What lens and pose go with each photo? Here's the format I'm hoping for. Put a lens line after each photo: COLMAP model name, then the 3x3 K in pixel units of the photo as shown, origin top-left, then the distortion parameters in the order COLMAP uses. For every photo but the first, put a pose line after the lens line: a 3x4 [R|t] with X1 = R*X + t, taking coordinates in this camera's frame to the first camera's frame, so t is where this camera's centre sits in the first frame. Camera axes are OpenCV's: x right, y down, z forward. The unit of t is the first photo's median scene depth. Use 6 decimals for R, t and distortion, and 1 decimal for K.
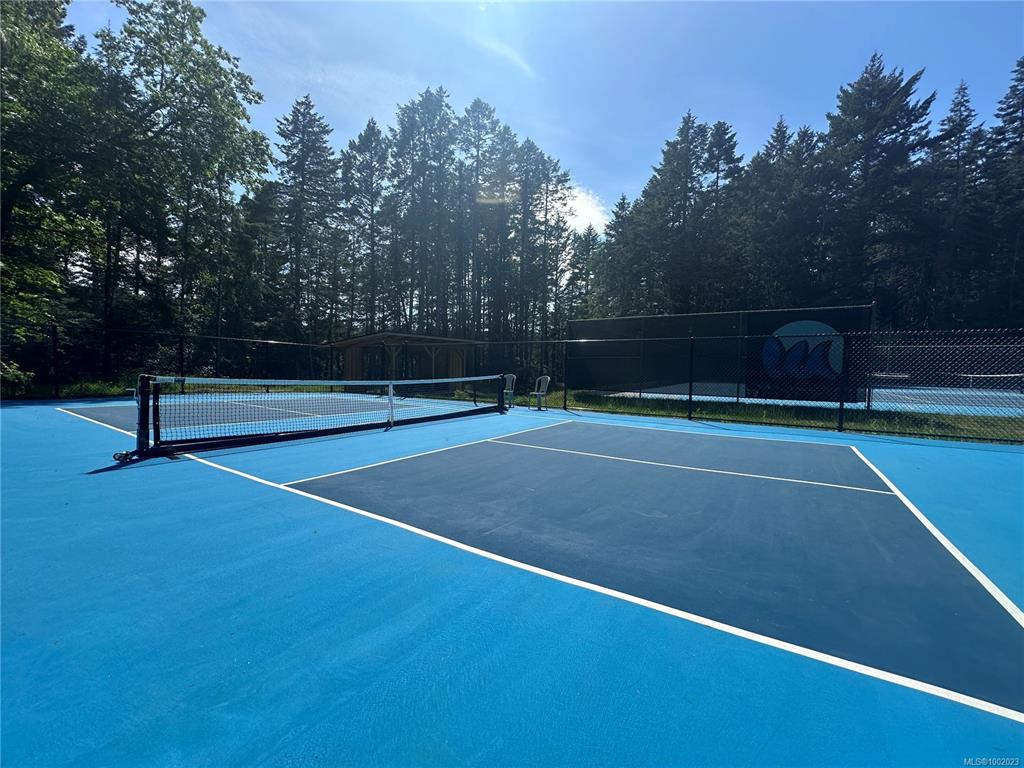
lens RADIAL K [[409.8, 0, 511.5], [0, 409.8, 382.2], [0, 0, 1]] dist [0.000795, 0.000062]
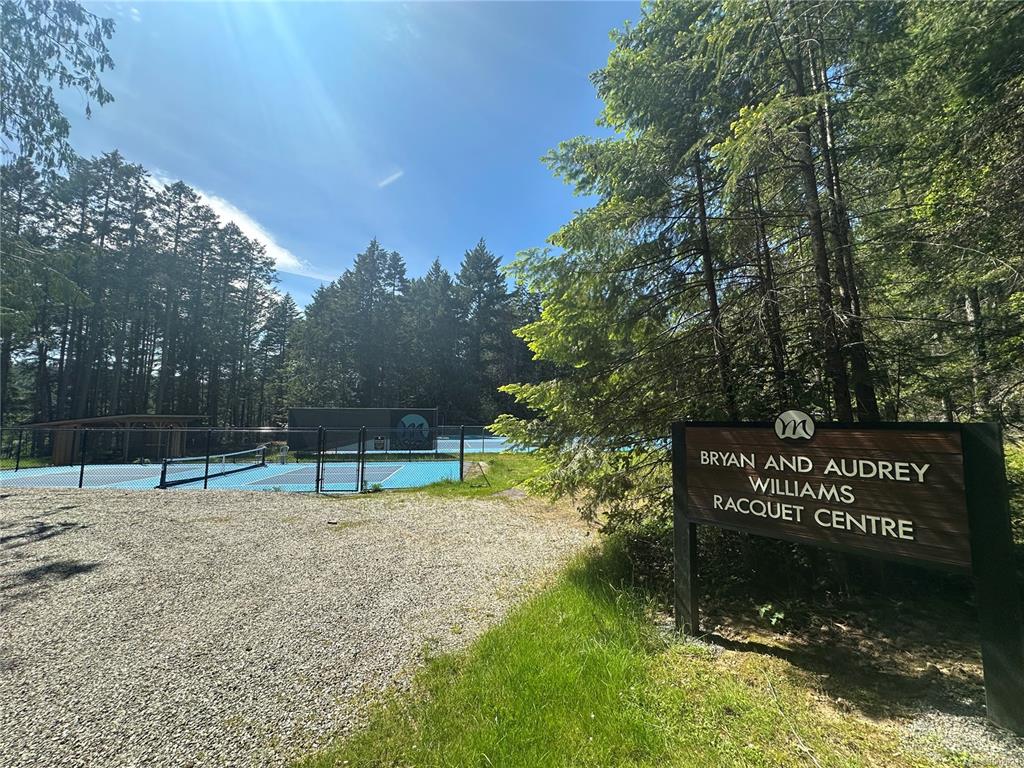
lens RADIAL K [[409.8, 0, 513.1], [0, 409.8, 382.0], [0, 0, 1]] dist [0.000795, 0.000062]
pose [[0.753547, 0.049176, 0.655552, -0.093285], [0.035593, 0.992684, -0.115379, -0.012596], [-0.656429, 0.110277, 0.746284, -0.280139]]
